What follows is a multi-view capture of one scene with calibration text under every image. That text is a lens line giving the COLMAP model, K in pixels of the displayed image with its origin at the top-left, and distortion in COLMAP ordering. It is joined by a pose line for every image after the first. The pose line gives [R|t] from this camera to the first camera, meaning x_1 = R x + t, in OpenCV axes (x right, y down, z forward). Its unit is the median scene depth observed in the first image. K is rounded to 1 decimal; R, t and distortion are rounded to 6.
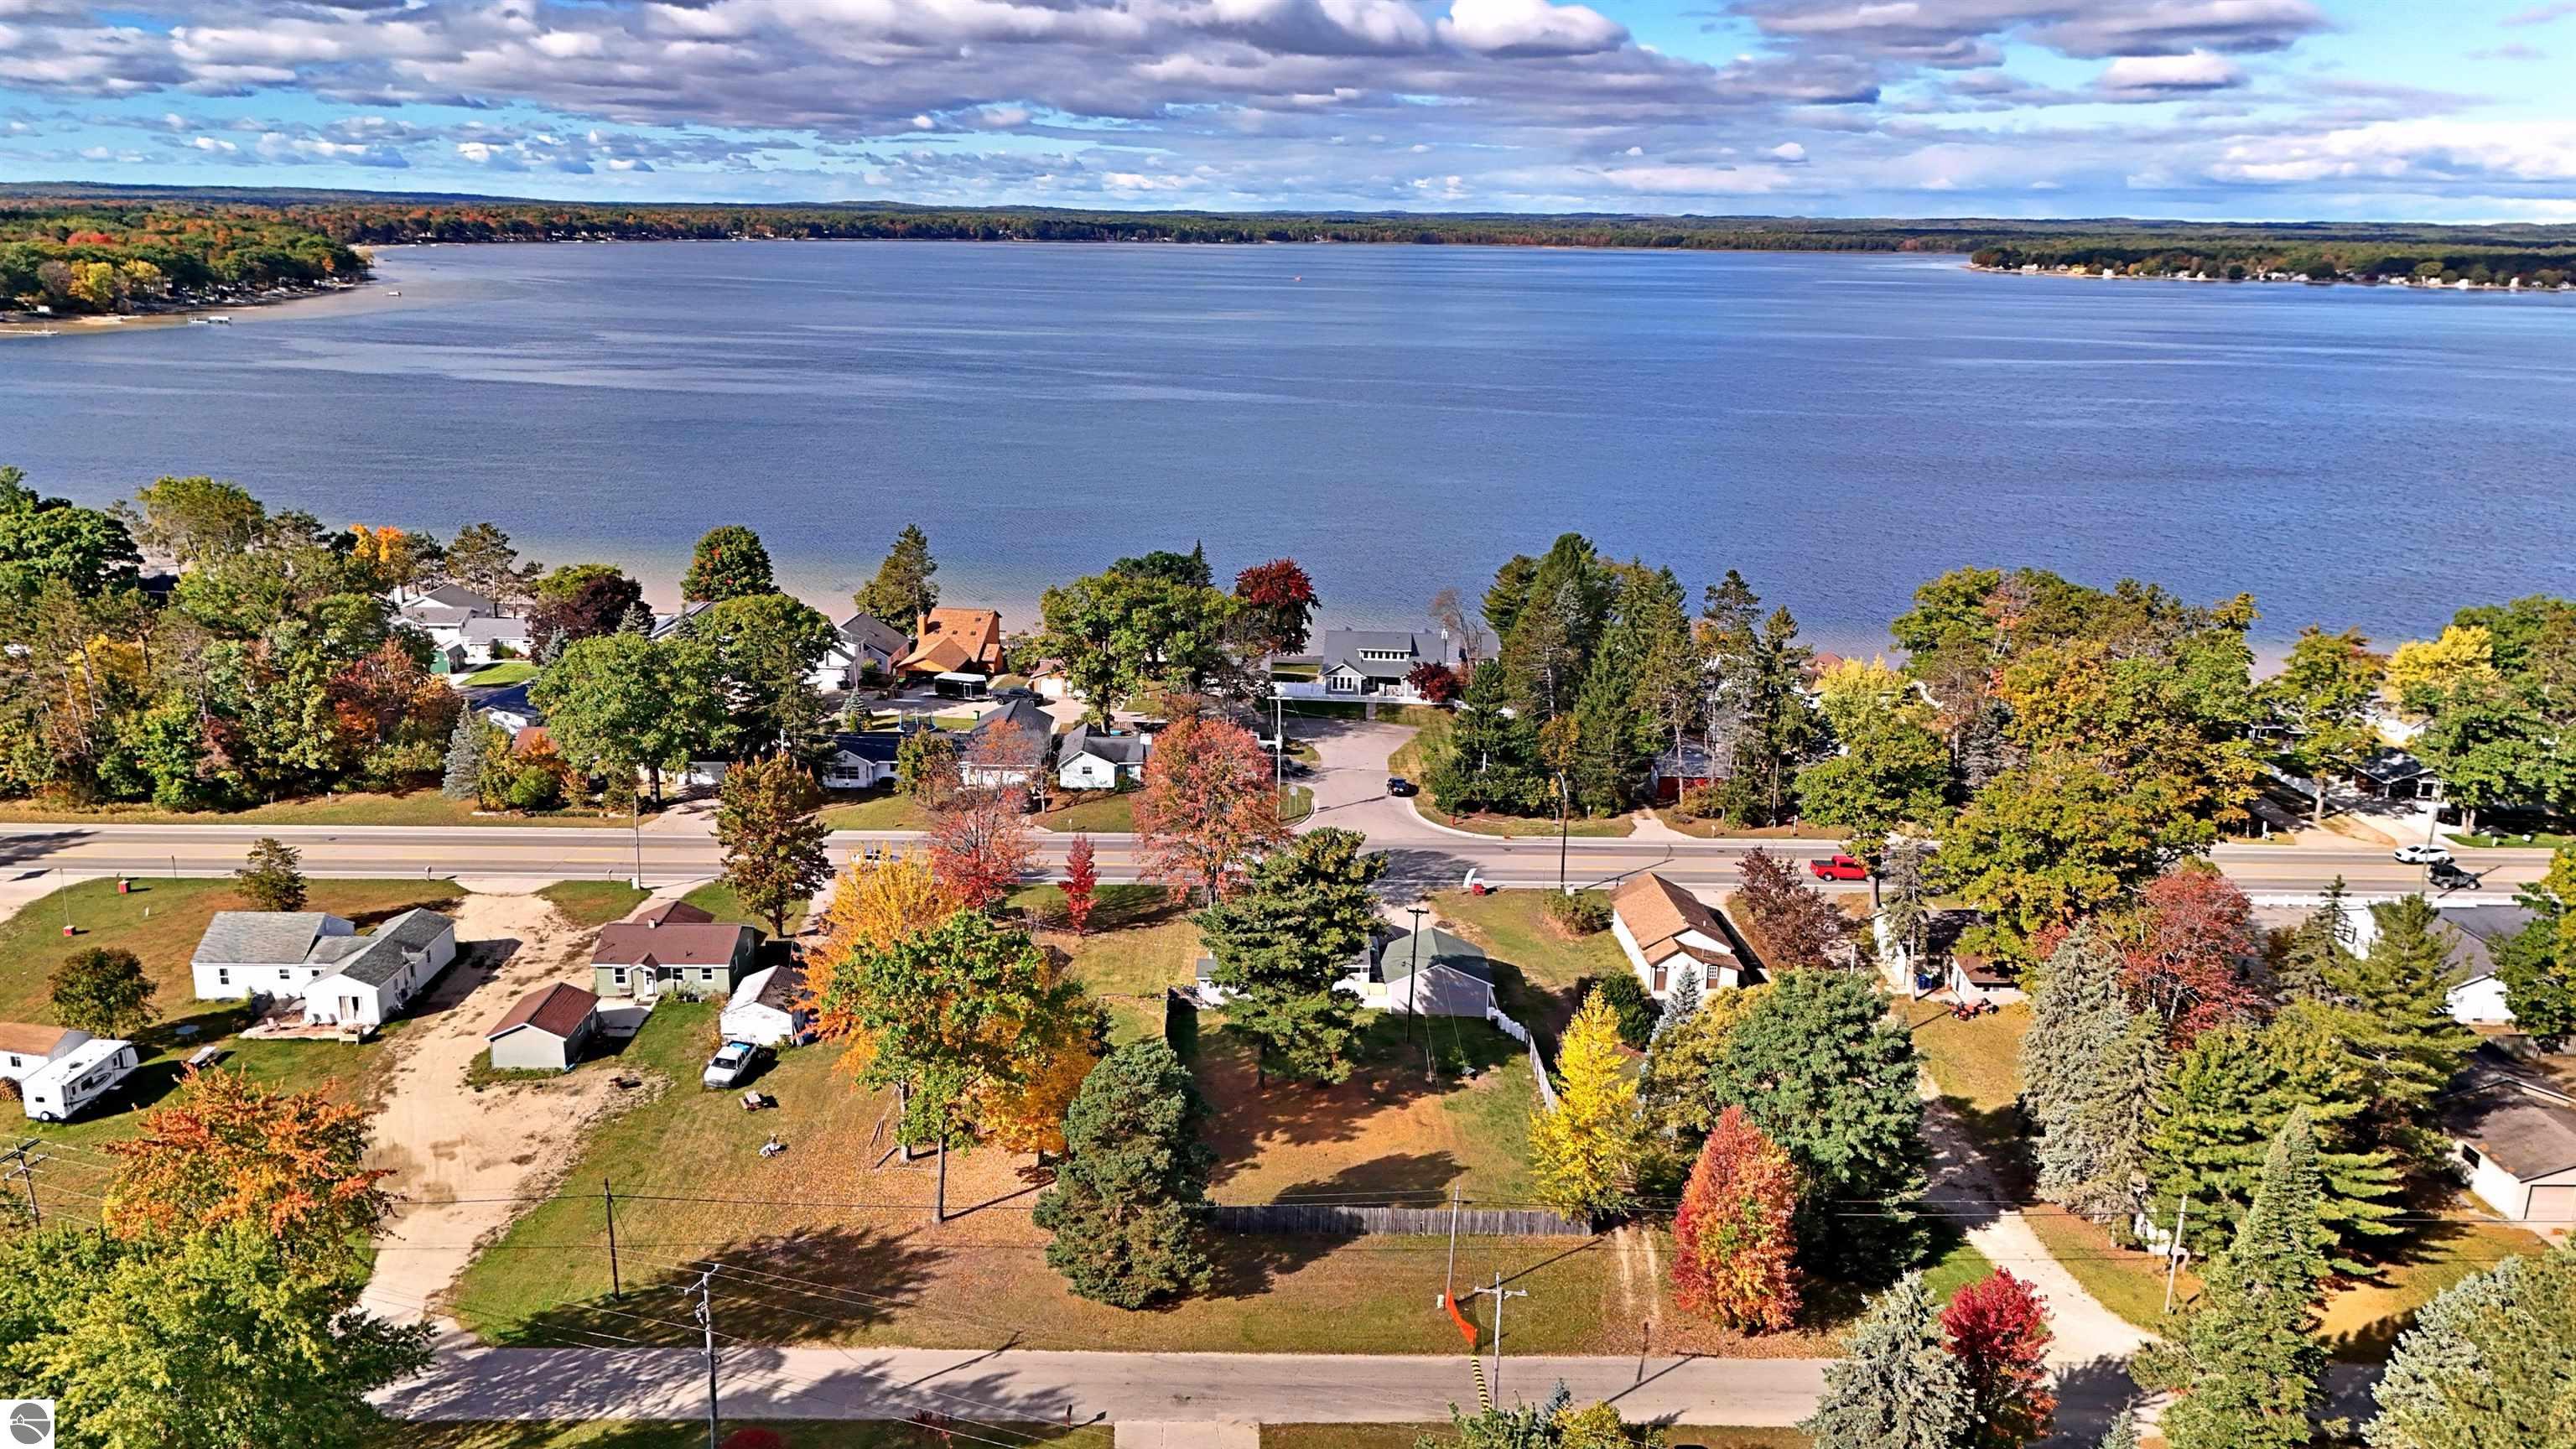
lens RADIAL K [[1897.3, 0, 1286.9], [0, 1897.3, 719.0], [0, 0, 1]] dist [0.071088, -0.074239]
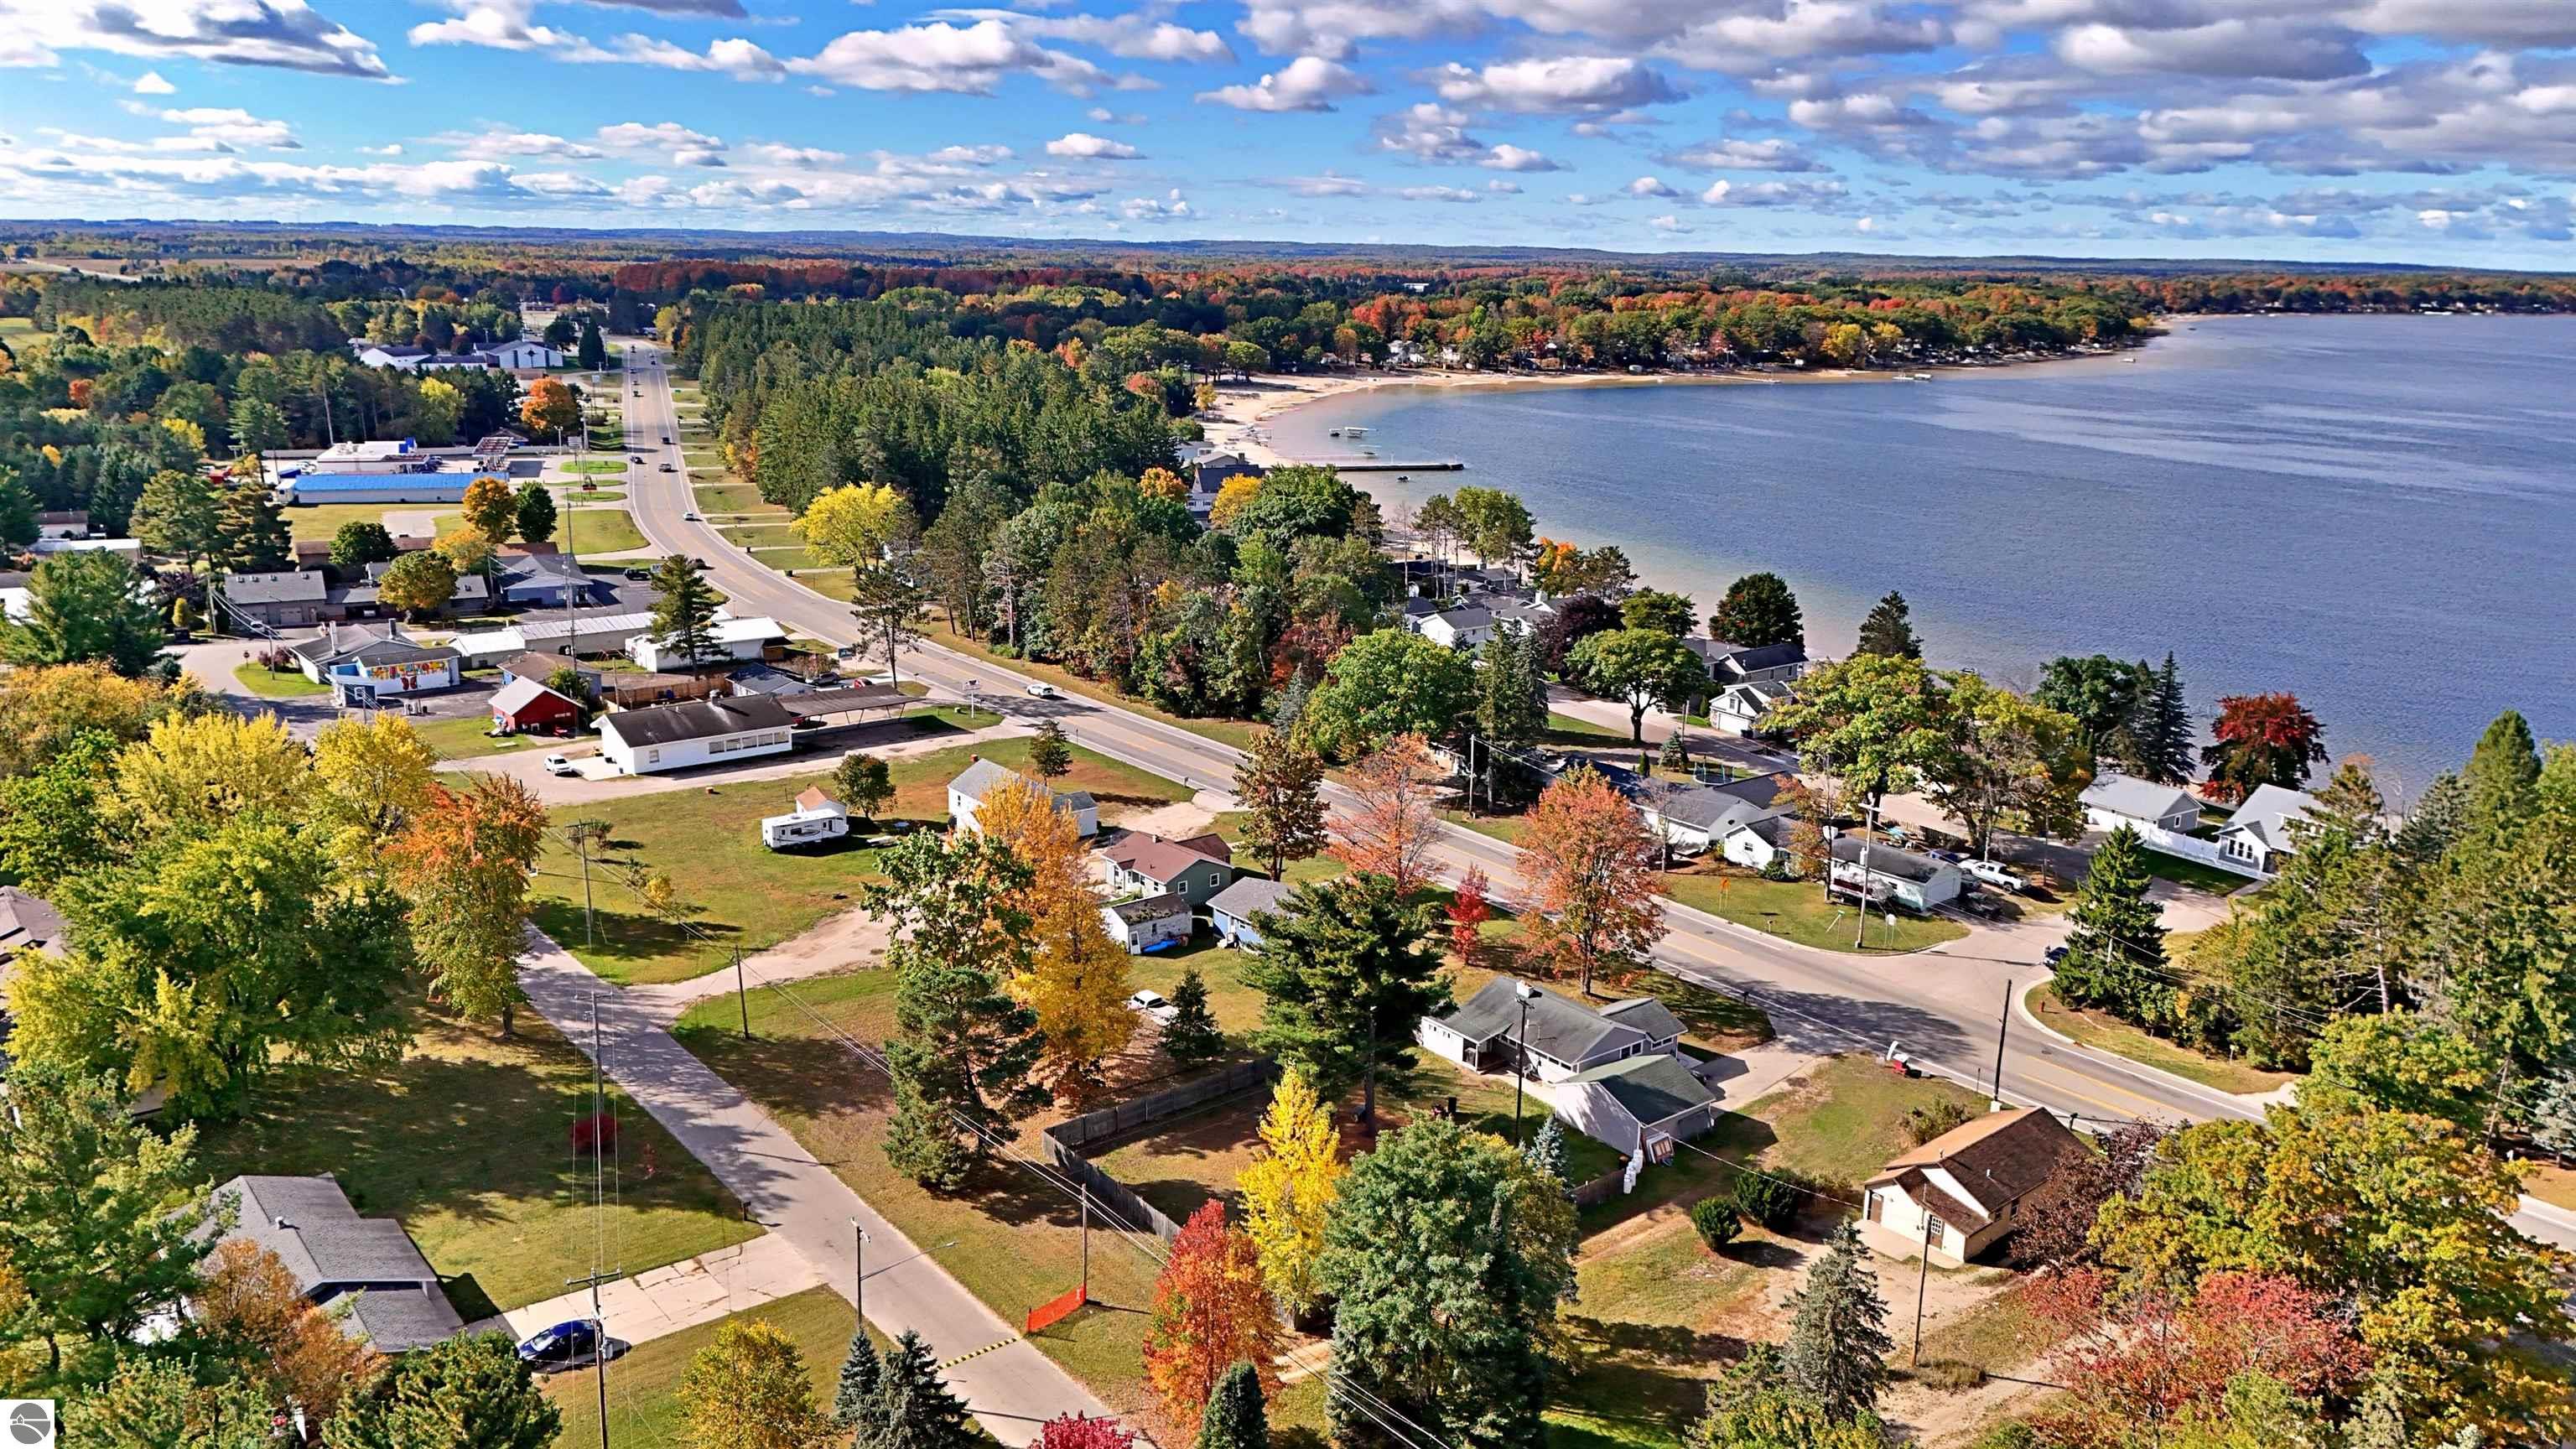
lens RADIAL K [[1897.3, 0, 1286.9], [0, 1897.3, 719.0], [0, 0, 1]] dist [0.071088, -0.074239]
pose [[0.612269, 0.185218, -0.768649, 0.495904], [-0.211690, 0.975083, 0.066339, -0.052160], [0.761783, 0.122098, 0.636222, 0.214141]]
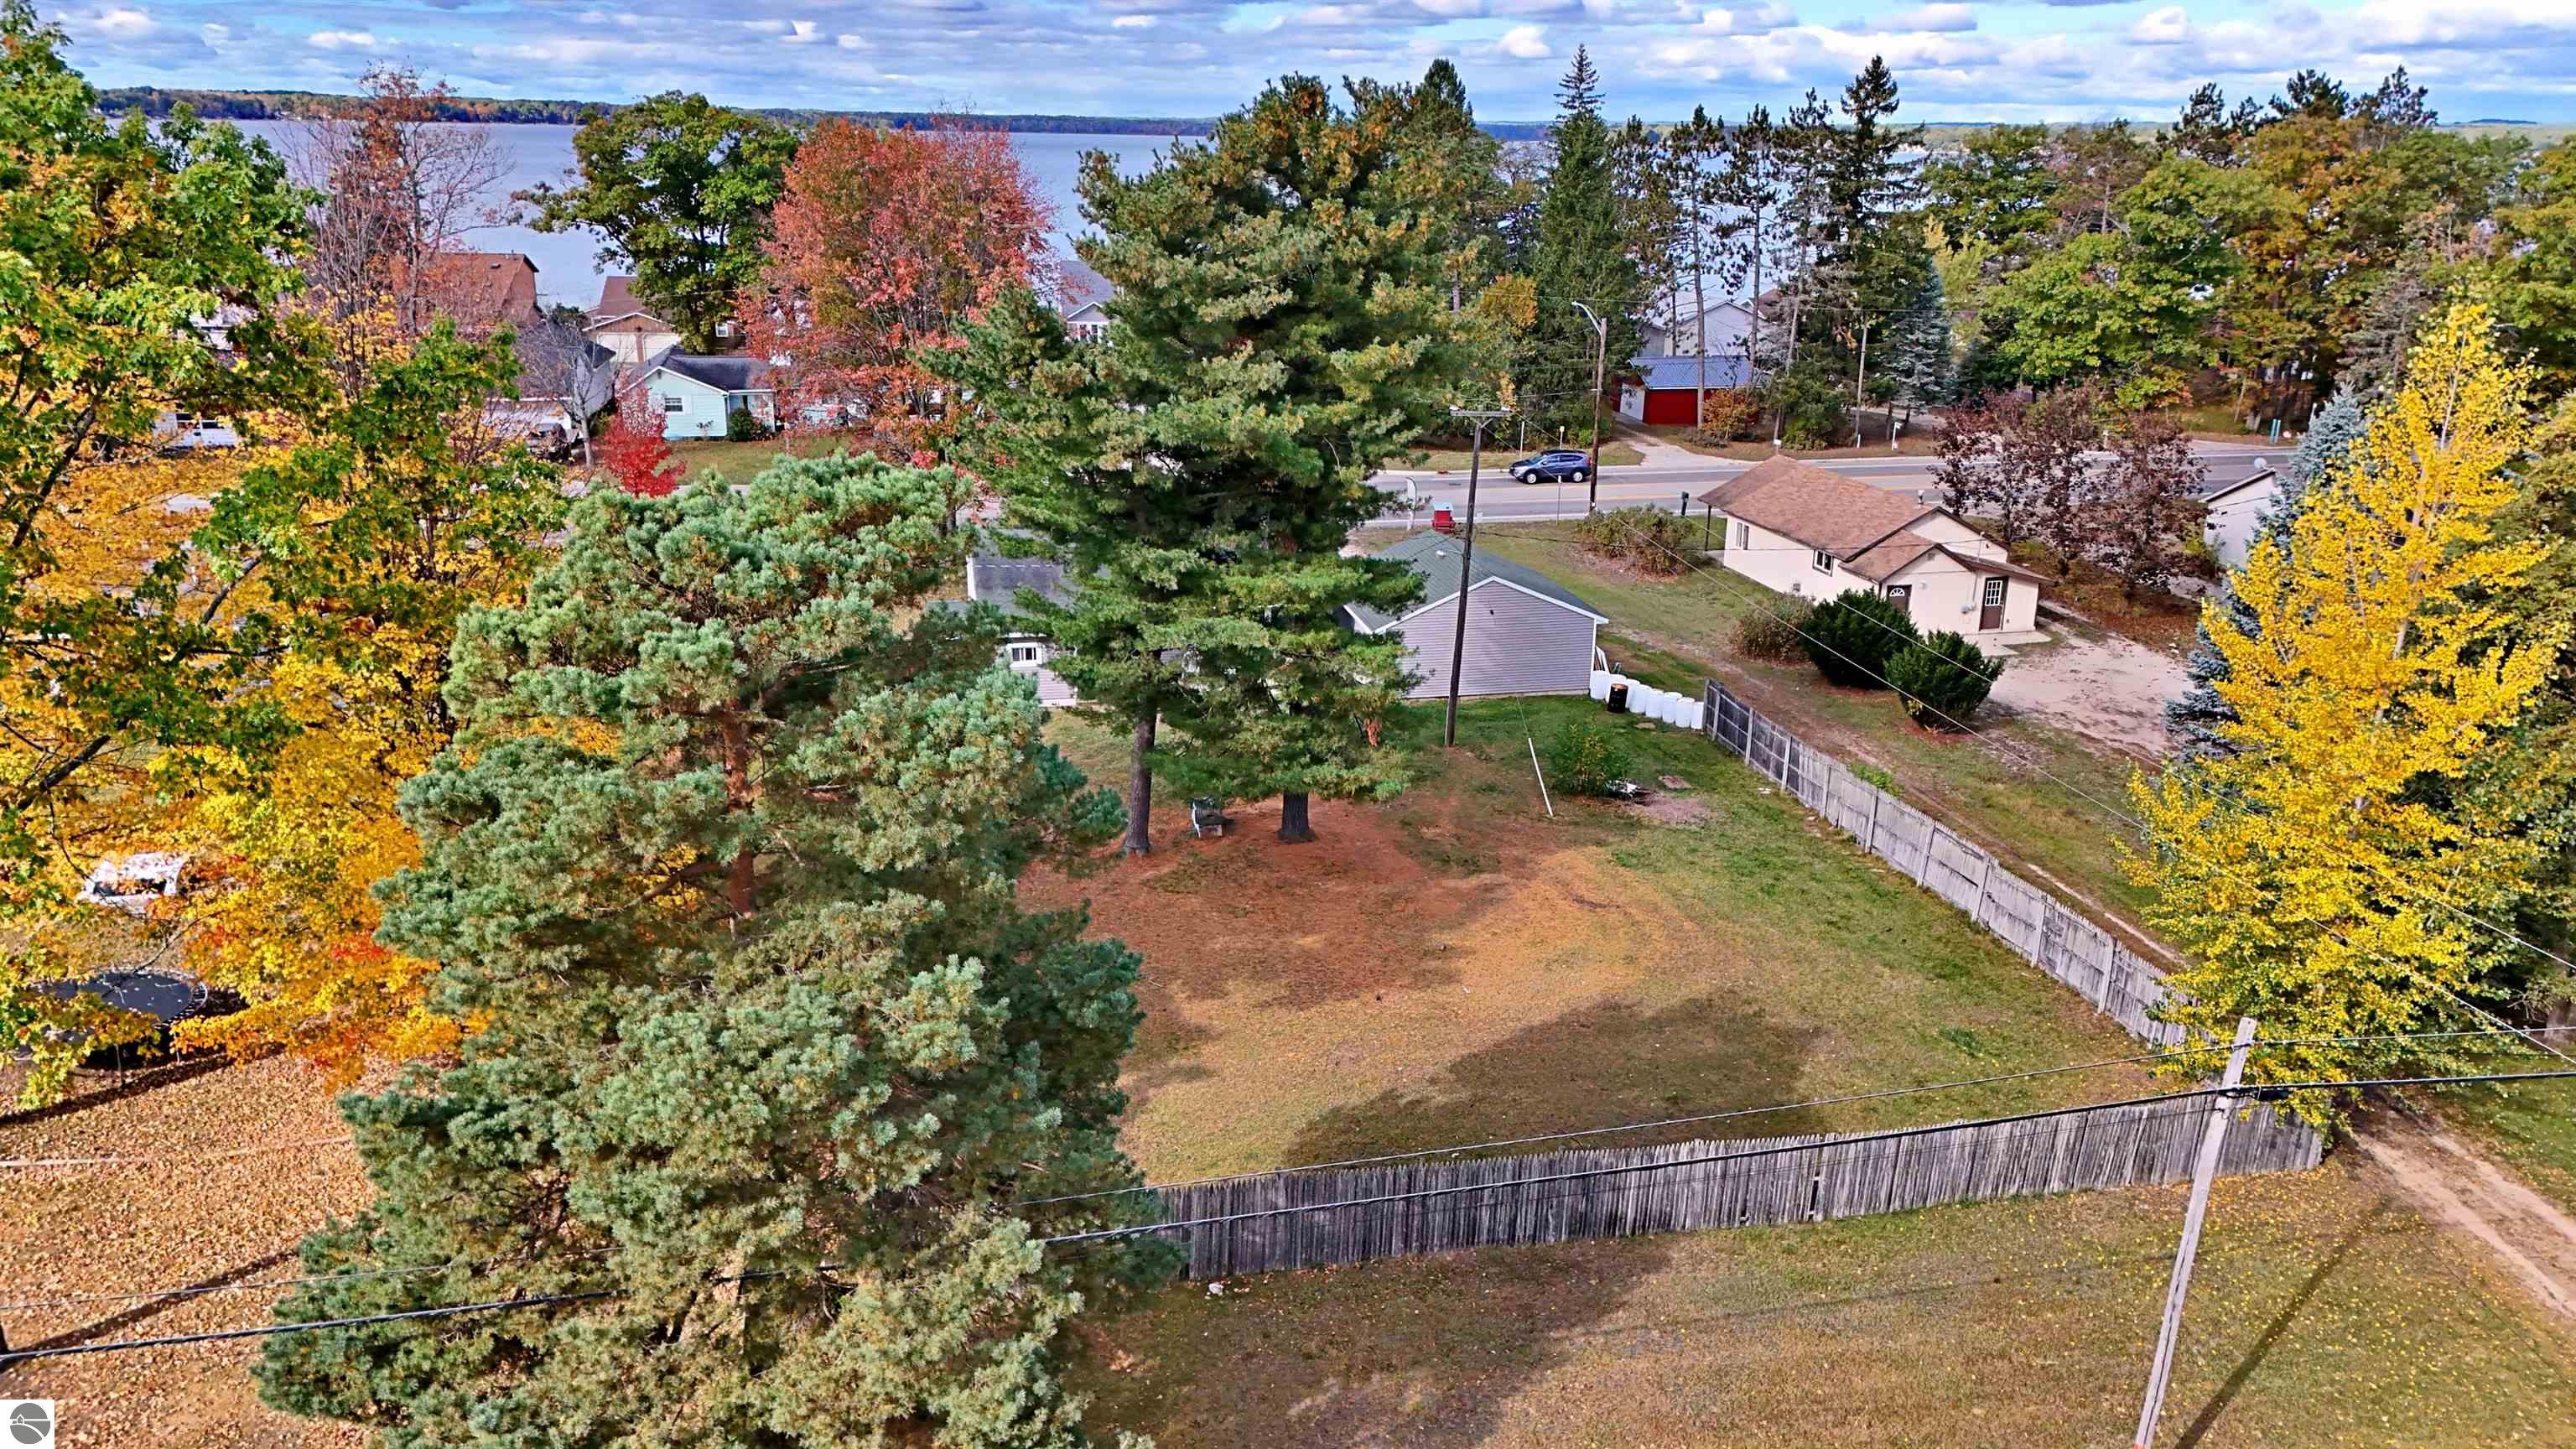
lens RADIAL K [[1897.3, 0, 1286.9], [0, 1897.3, 719.0], [0, 0, 1]] dist [0.071088, -0.074239]
pose [[0.982998, -0.057241, 0.174467, -0.033378], [0.049534, 0.997608, 0.048219, 0.103737], [-0.176810, -0.038757, 0.983482, 0.431087]]
